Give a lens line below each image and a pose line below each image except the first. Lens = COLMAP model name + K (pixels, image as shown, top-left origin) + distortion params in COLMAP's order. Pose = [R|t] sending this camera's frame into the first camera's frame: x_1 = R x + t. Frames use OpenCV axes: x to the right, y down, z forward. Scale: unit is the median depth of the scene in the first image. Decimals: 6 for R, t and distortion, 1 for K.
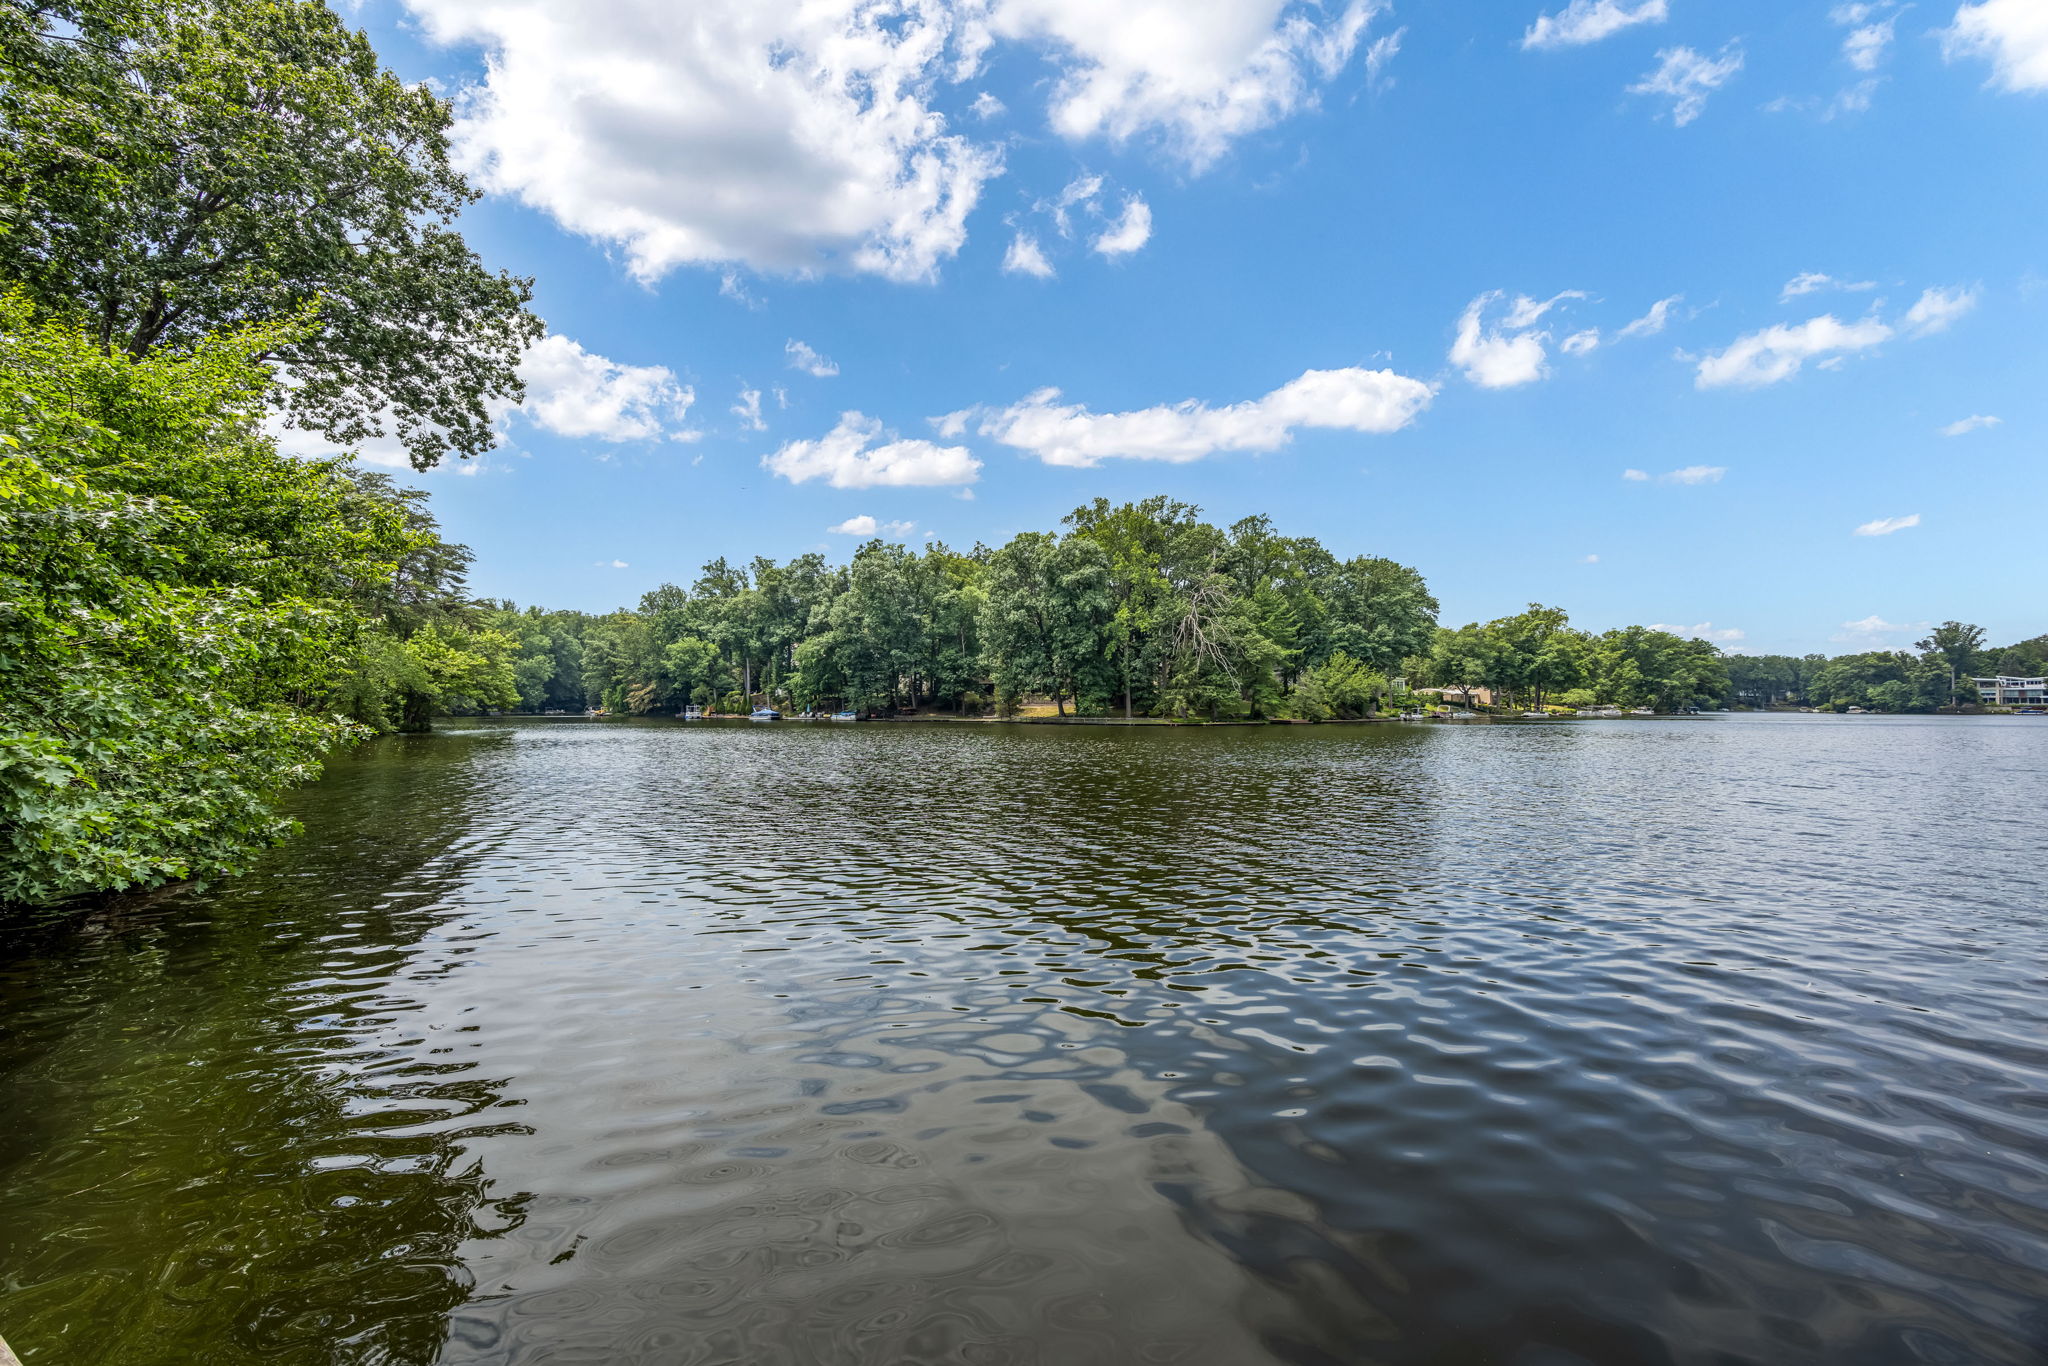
lens RADIAL K [[793.0, 0, 1014.2], [0, 793.0, 682.9], [0, 0, 1]] dist [0.003460, -0.000214]
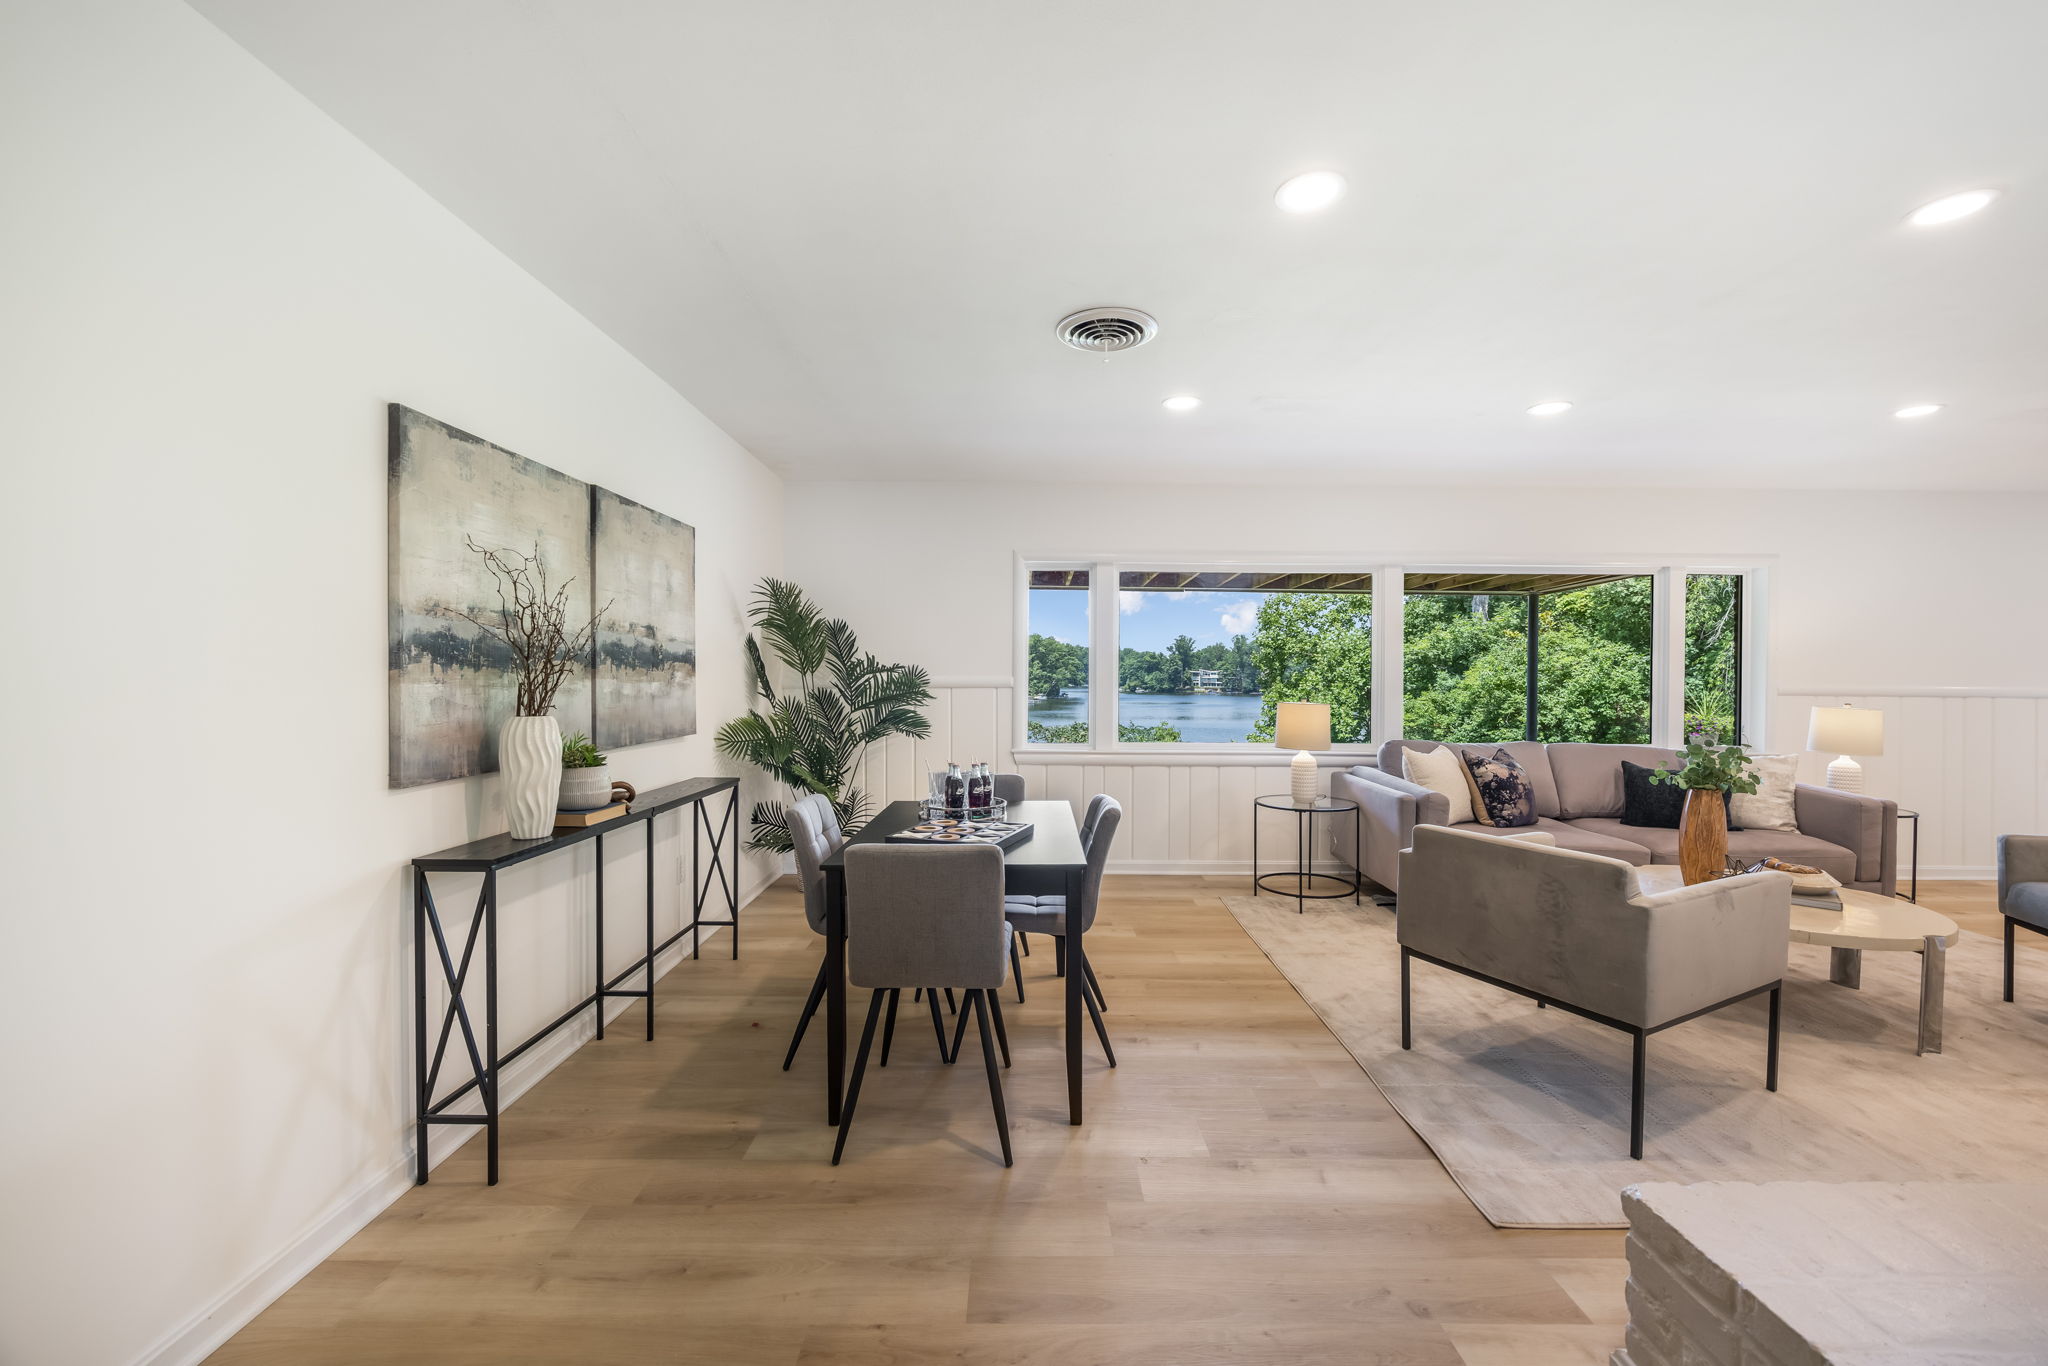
lens RADIAL K [[793.0, 0, 1037.1], [0, 793.0, 681.7], [0, 0, 1]] dist [0.003460, -0.000214]
pose [[0.767784, 0.000177, 0.640709, -0.238940], [-0.022561, 0.999387, 0.026760, -0.066042], [-0.640311, -0.035001, 0.767318, -0.139968]]
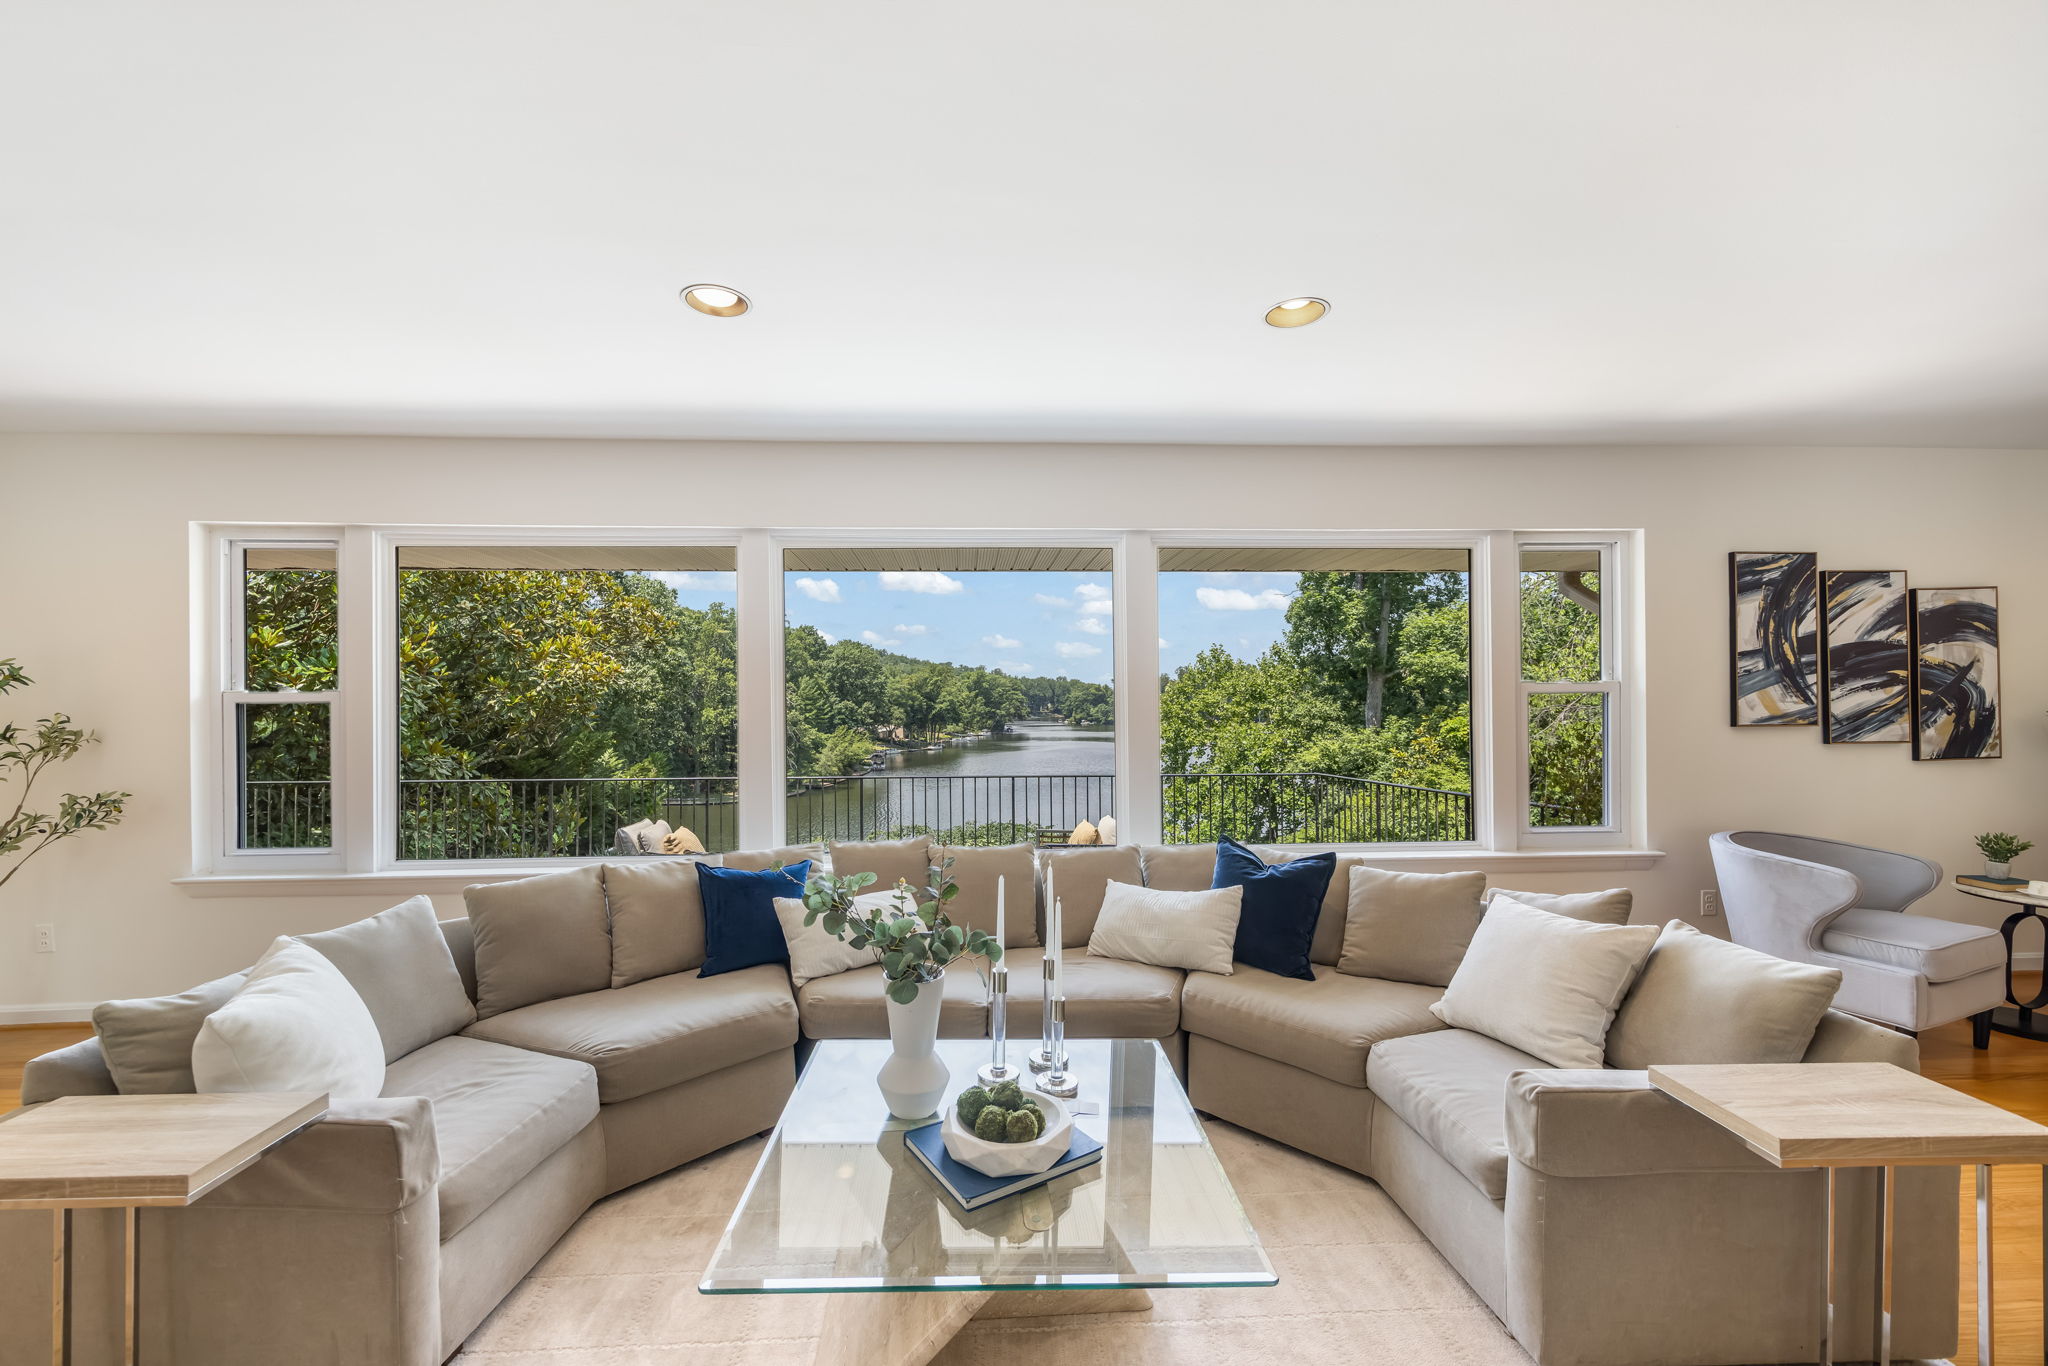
lens RADIAL K [[793.0, 0, 1018.4], [0, 793.0, 704.5], [0, 0, 1]] dist [0.003460, -0.000214]
pose [[0.740057, -0.002203, 0.672540, -0.221122], [-0.011127, 0.999818, 0.015519, -0.083487], [-0.672452, -0.018968, 0.739898, -0.141623]]
